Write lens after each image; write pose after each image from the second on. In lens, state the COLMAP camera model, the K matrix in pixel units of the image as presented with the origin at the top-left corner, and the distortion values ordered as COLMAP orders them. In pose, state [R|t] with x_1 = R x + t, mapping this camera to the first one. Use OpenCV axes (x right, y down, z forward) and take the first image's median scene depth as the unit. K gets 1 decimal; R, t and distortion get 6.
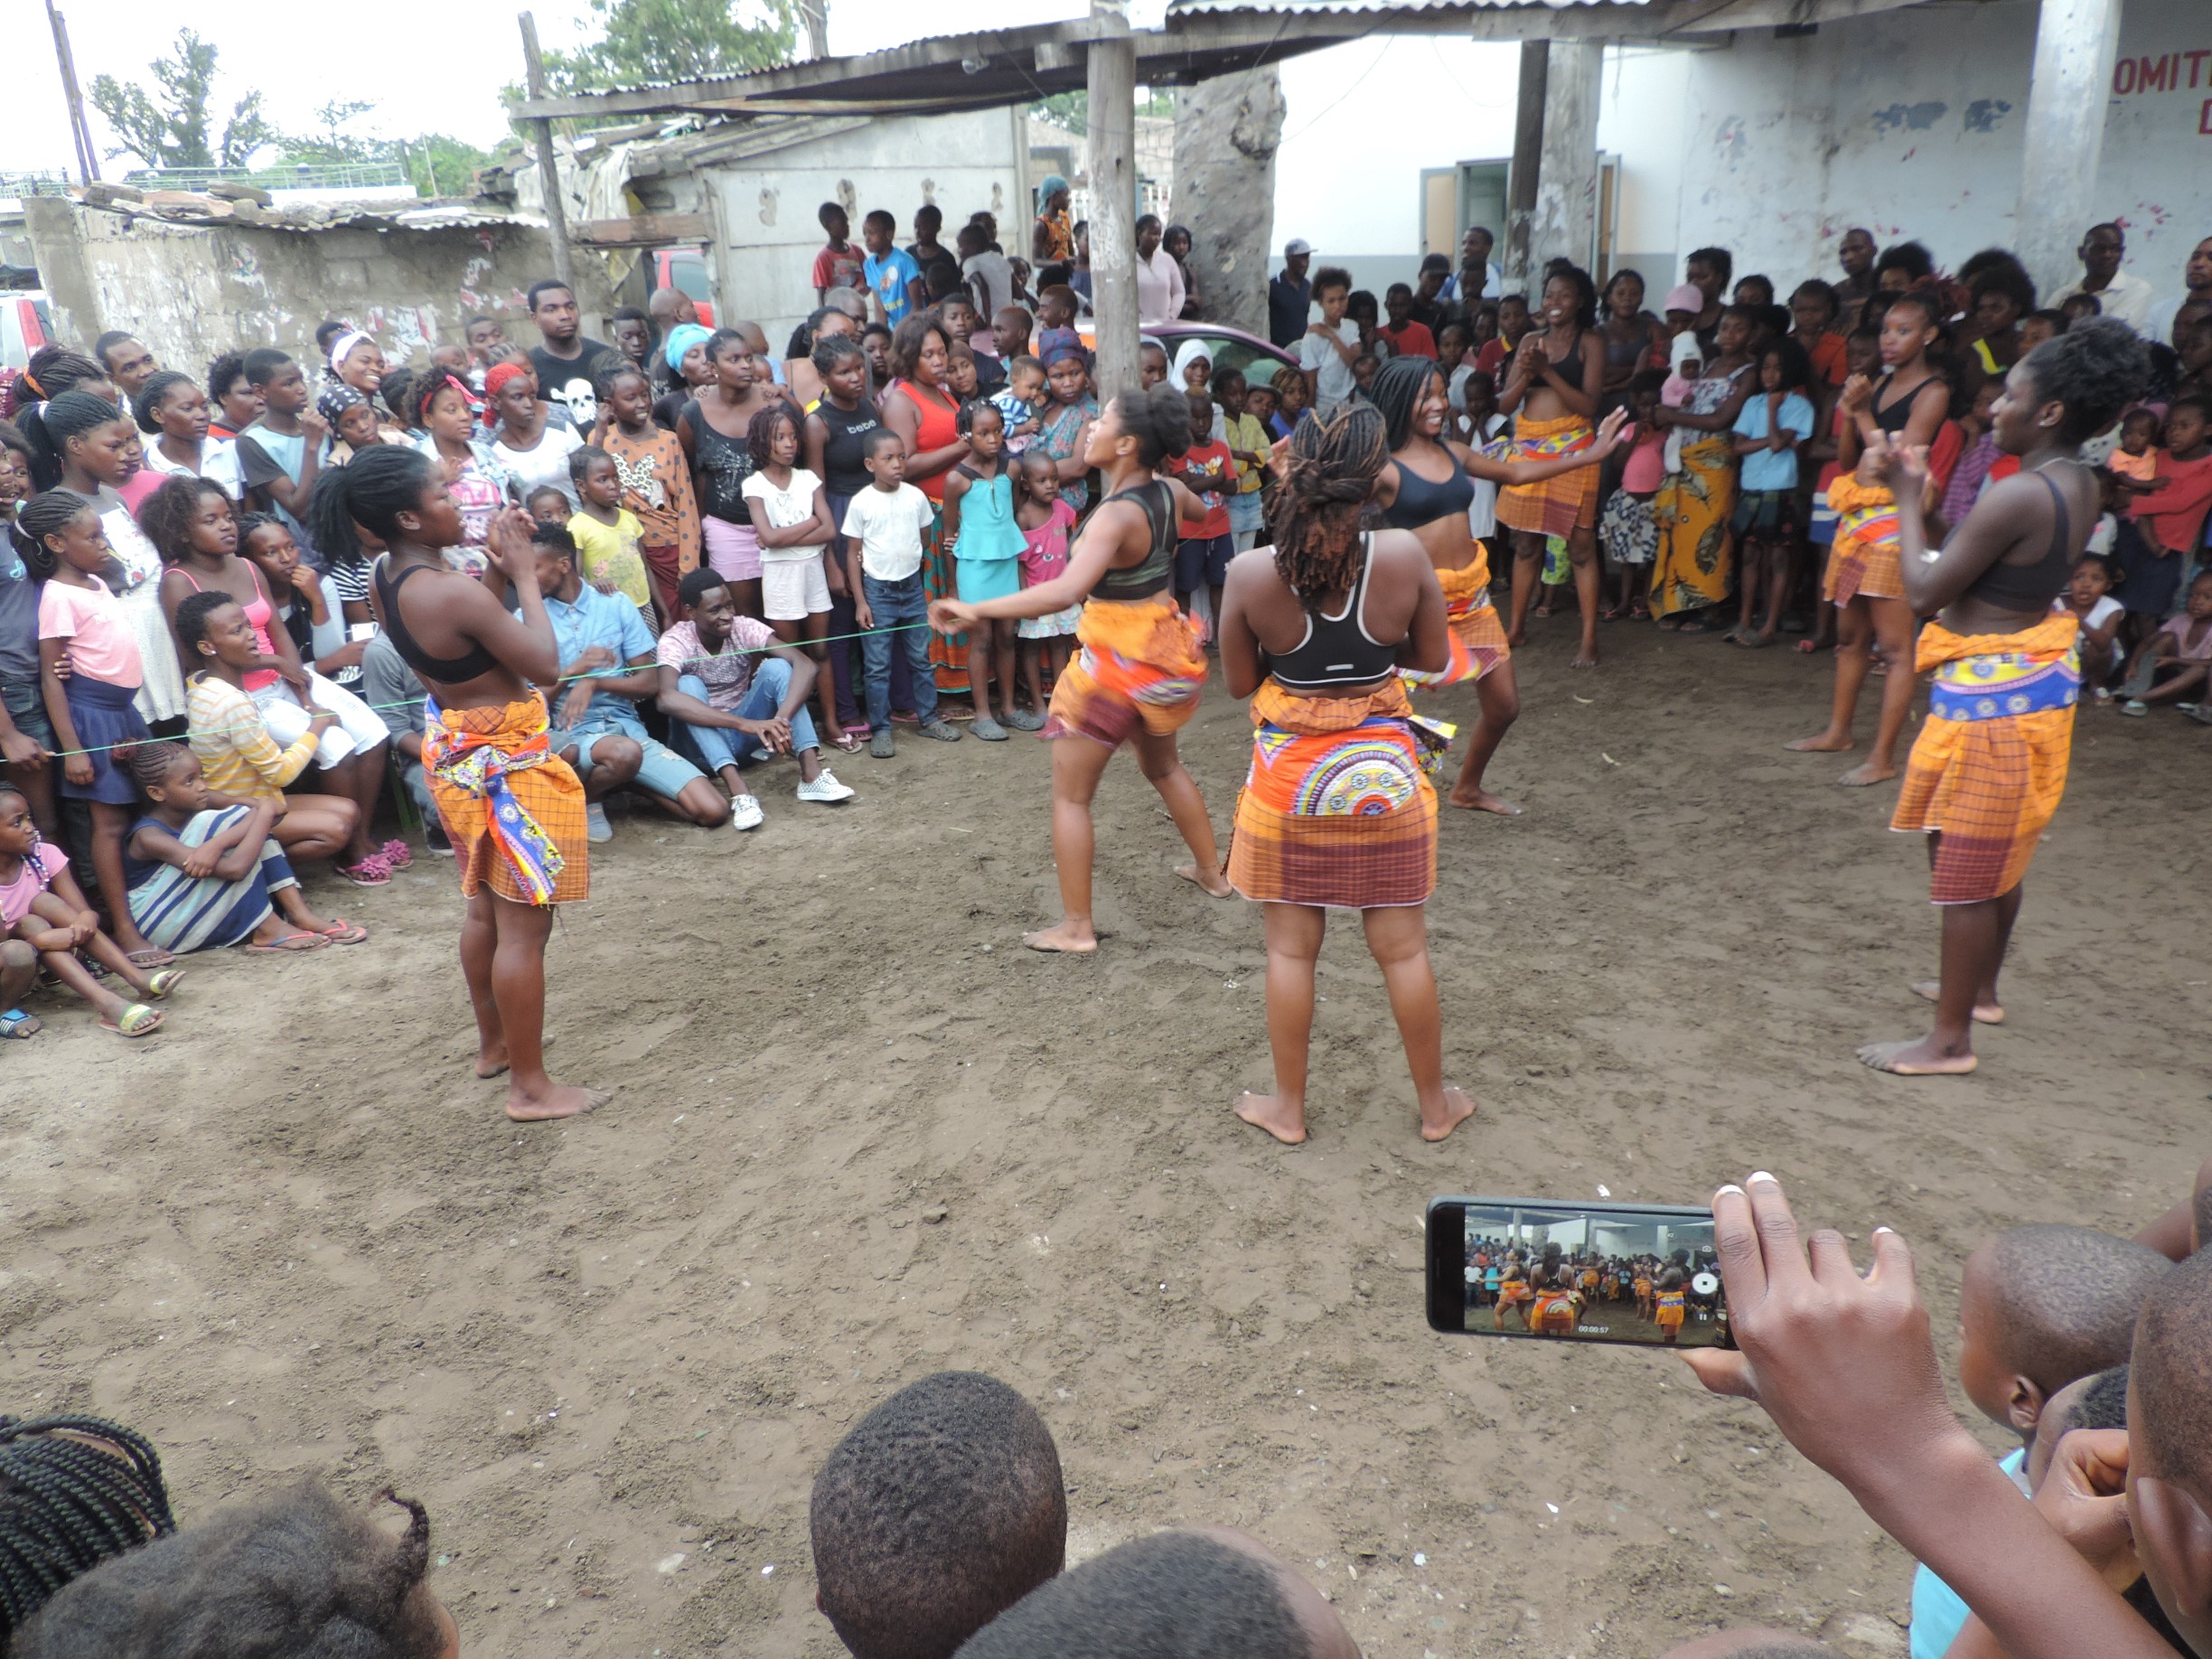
lens RADIAL K [[1533.3, 0, 1106.0], [0, 1533.3, 829.5], [0, 0, 1]] dist [-0.020237, -0.001592]
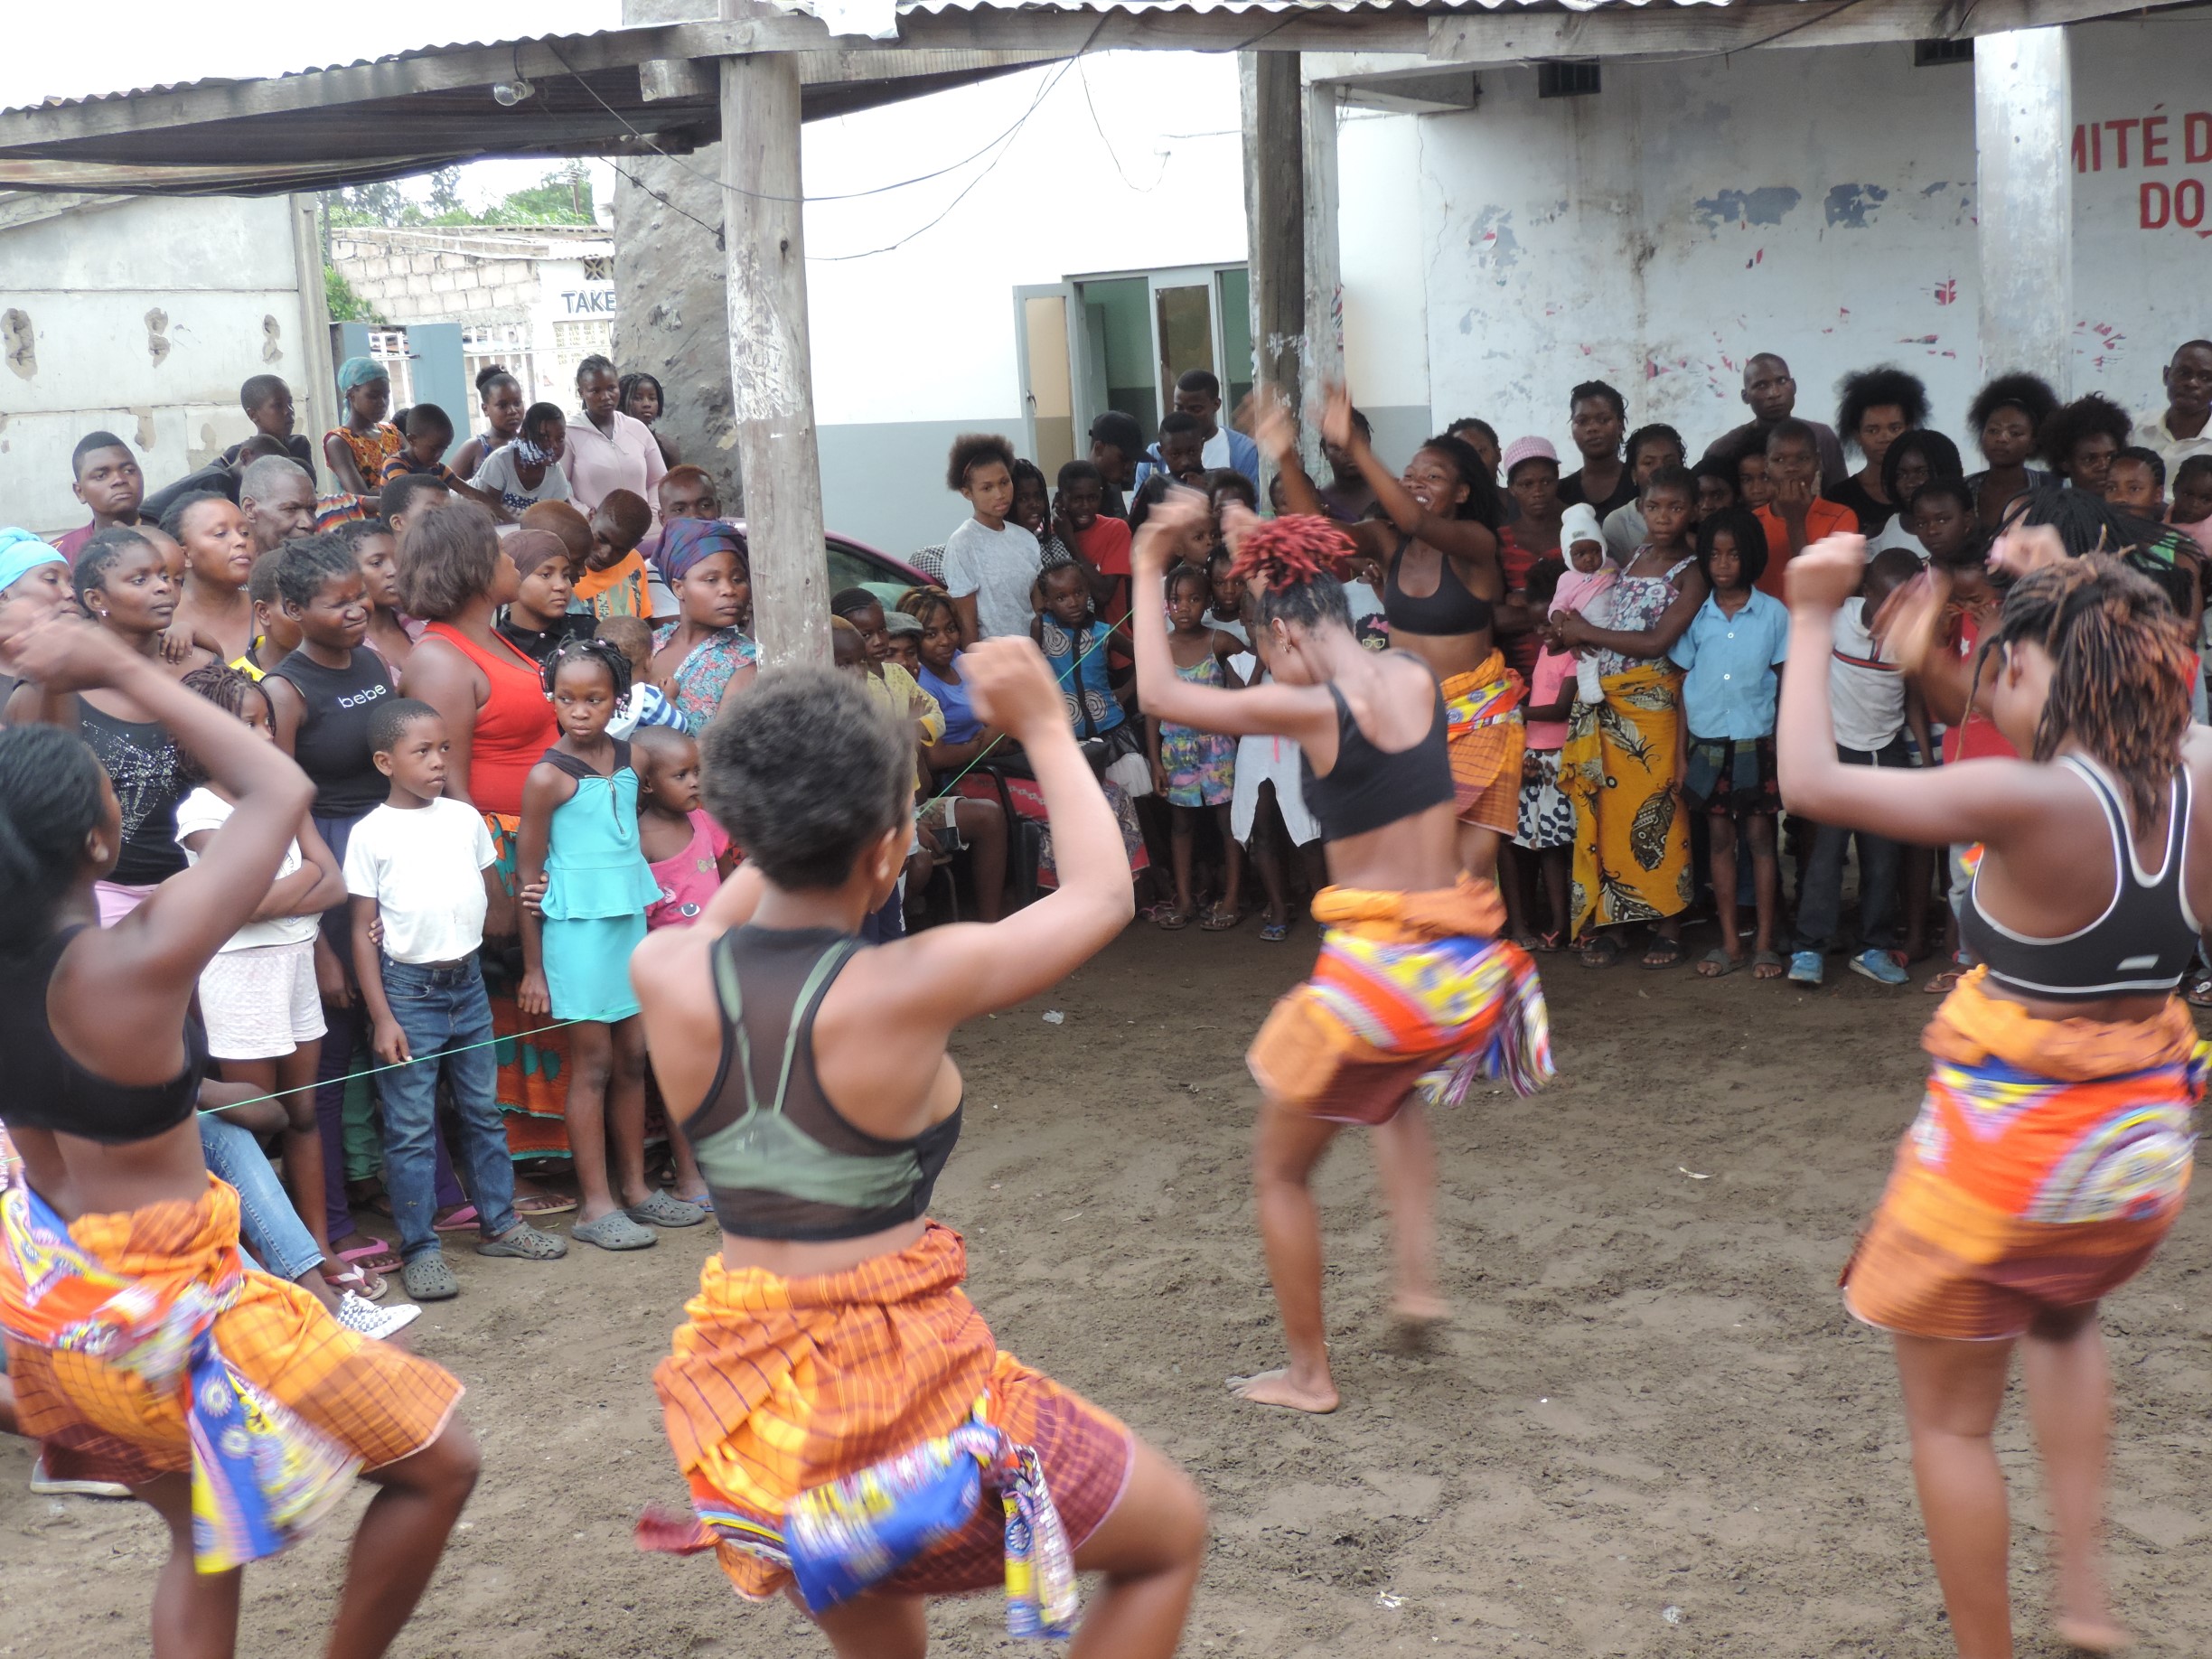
lens RADIAL K [[2630.4, 0, 1106.0], [0, 2630.4, 829.5], [0, 0, 1]] dist [-0.048771, -0.006225]
pose [[0.956706, -0.057784, 0.285263, -0.167777], [0.116716, 0.974005, -0.194142, -0.003186], [-0.266629, 0.219031, 0.938581, 0.056356]]
